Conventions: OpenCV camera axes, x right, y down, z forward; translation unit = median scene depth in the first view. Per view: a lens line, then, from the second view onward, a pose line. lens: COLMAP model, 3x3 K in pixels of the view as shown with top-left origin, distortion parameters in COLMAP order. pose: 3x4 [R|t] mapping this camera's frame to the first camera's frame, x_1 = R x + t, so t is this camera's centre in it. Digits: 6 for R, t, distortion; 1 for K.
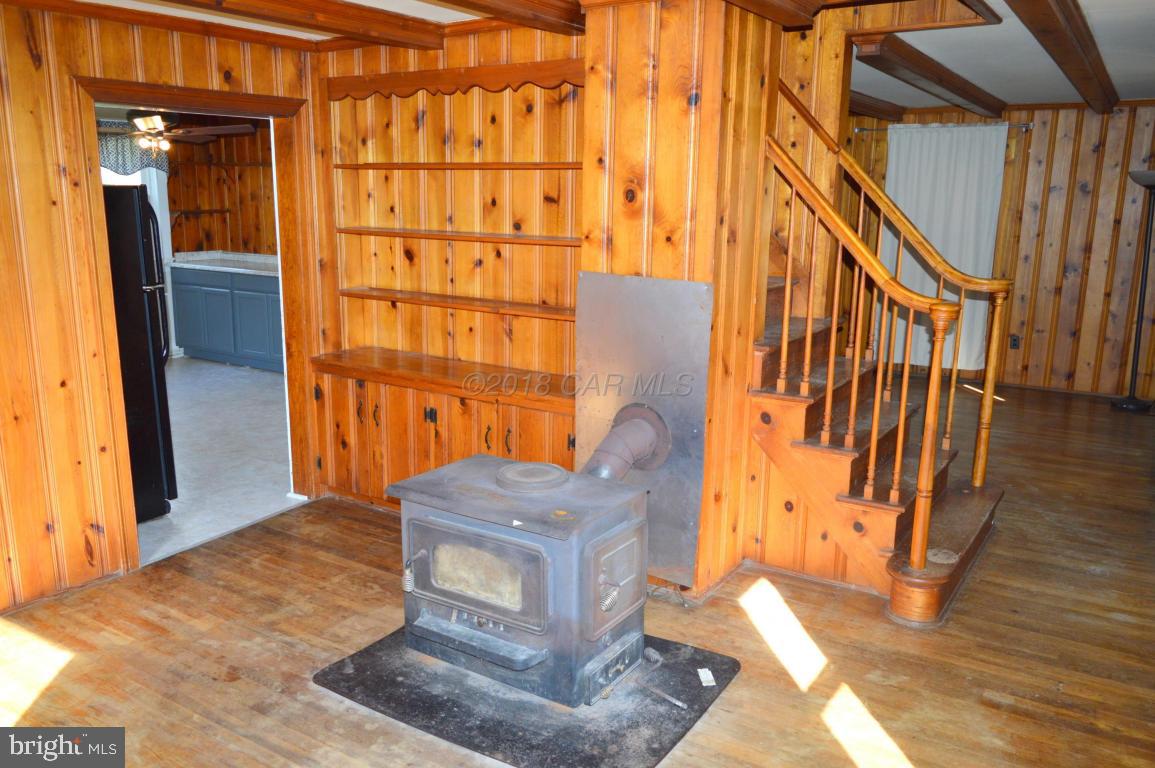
lens RADIAL K [[918.8, 0, 581.0], [0, 918.8, 381.1], [0, 0, 1]] dist [-0.008864, 0.004676]
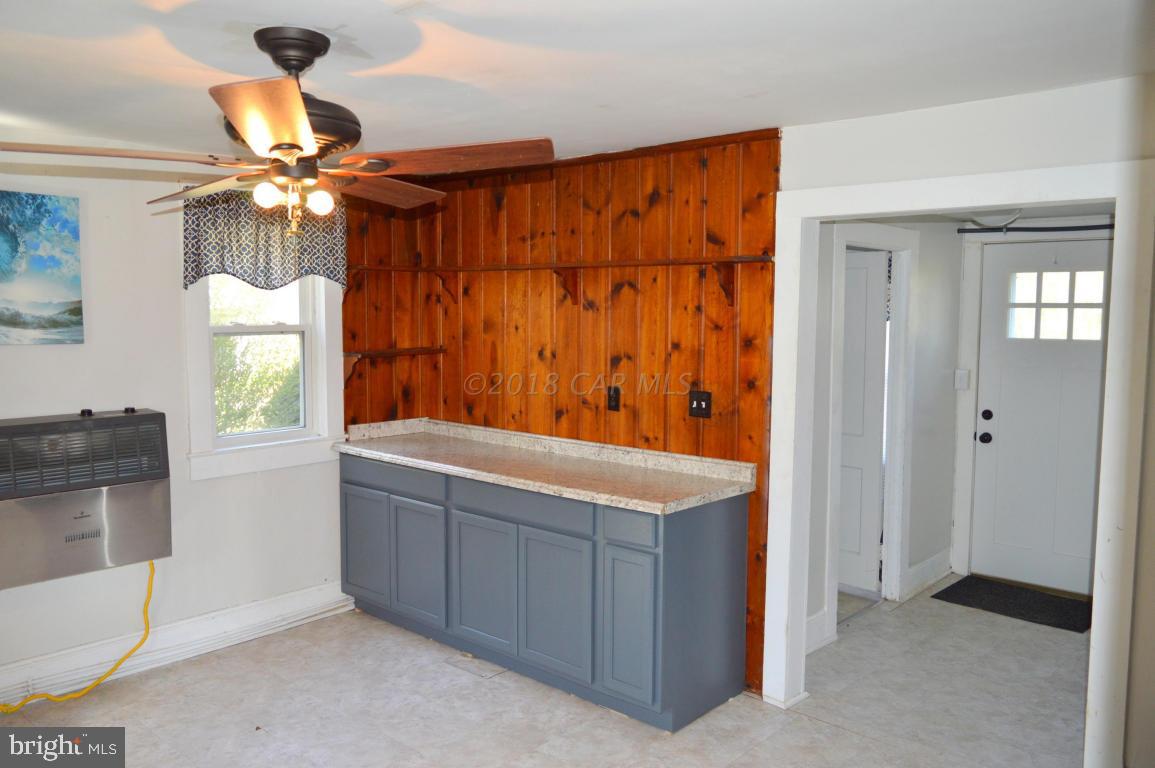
lens RADIAL K [[918.8, 0, 575.2], [0, 918.8, 385.6], [0, 0, 1]] dist [-0.008864, 0.004676]
pose [[0.981484, 0.004443, -0.191495, -0.198290], [-0.028427, 0.992039, -0.122681, -0.098169], [0.189425, 0.125853, 0.973796, 0.473081]]
